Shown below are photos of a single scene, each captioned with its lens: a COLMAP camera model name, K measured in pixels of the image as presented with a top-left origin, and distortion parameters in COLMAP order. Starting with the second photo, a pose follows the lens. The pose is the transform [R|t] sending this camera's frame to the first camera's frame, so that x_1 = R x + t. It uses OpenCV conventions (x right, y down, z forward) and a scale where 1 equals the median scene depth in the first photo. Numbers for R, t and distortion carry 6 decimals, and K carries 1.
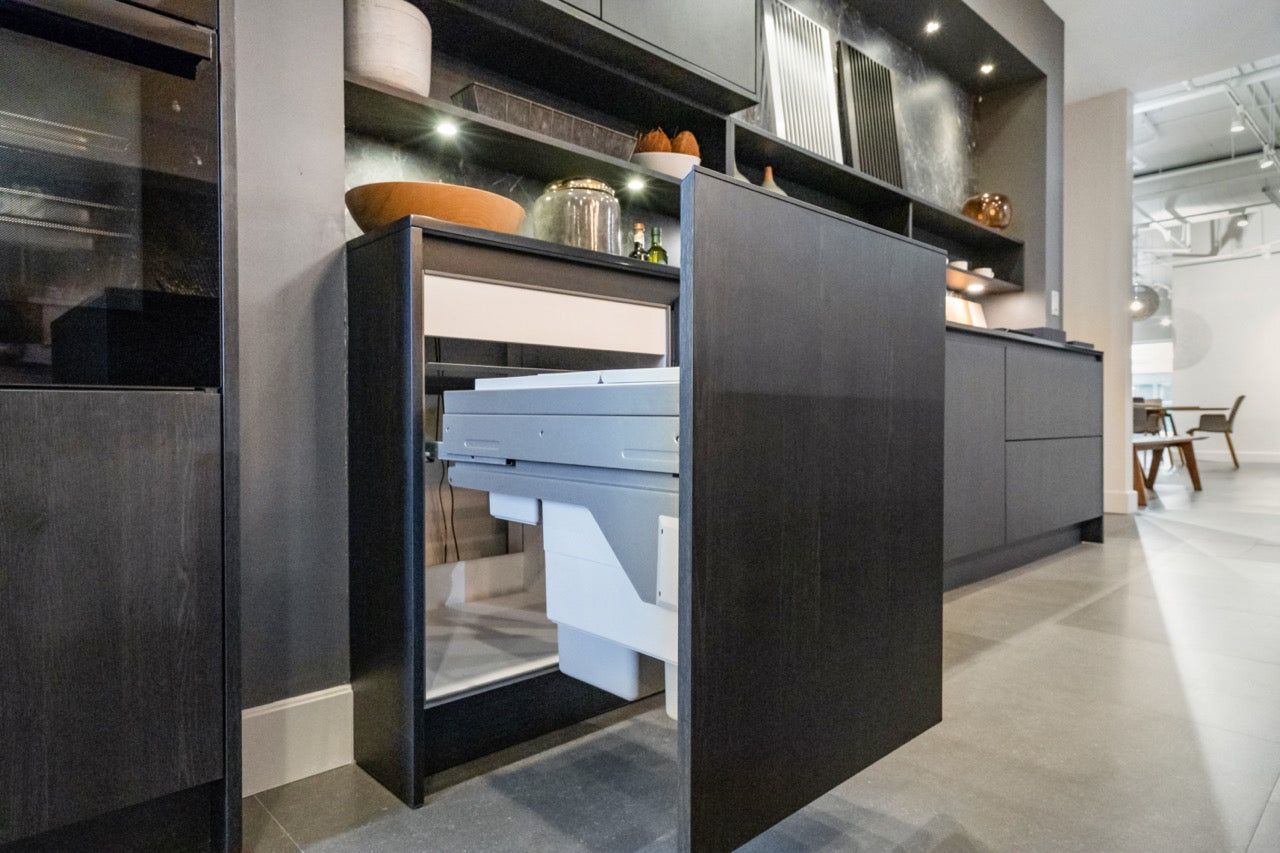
lens RADIAL K [[730.6, 0, 610.1], [0, 730.6, 429.3], [0, 0, 1]] dist [0.006532, 0.000448]
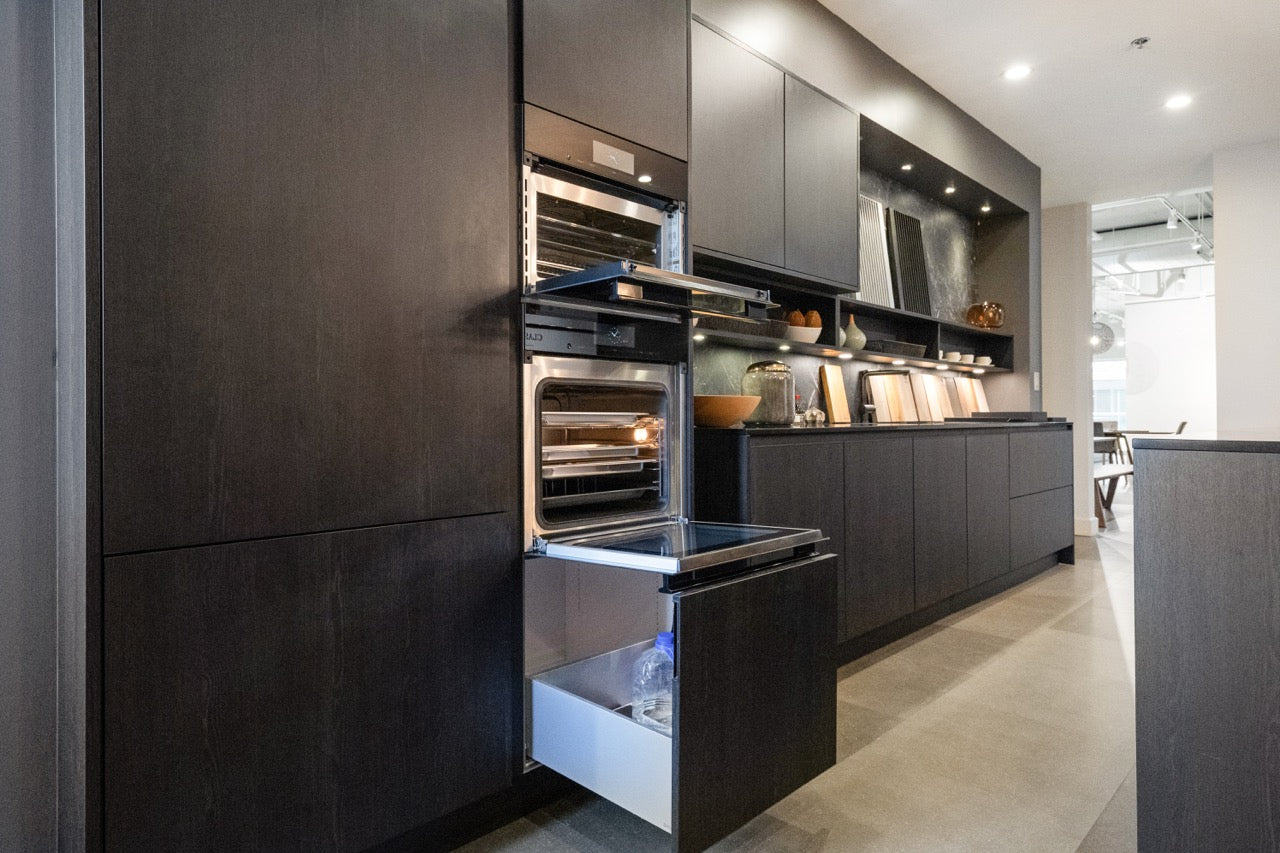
lens RADIAL K [[739.6, 0, 612.4], [0, 739.6, 413.5], [0, 0, 1]] dist [0.003547, 0.000824]
pose [[0.998989, 0.001524, 0.044933, -0.220913], [-0.000687, 0.999826, -0.018630, -0.090537], [-0.044954, 0.018580, 0.998816, -0.304410]]
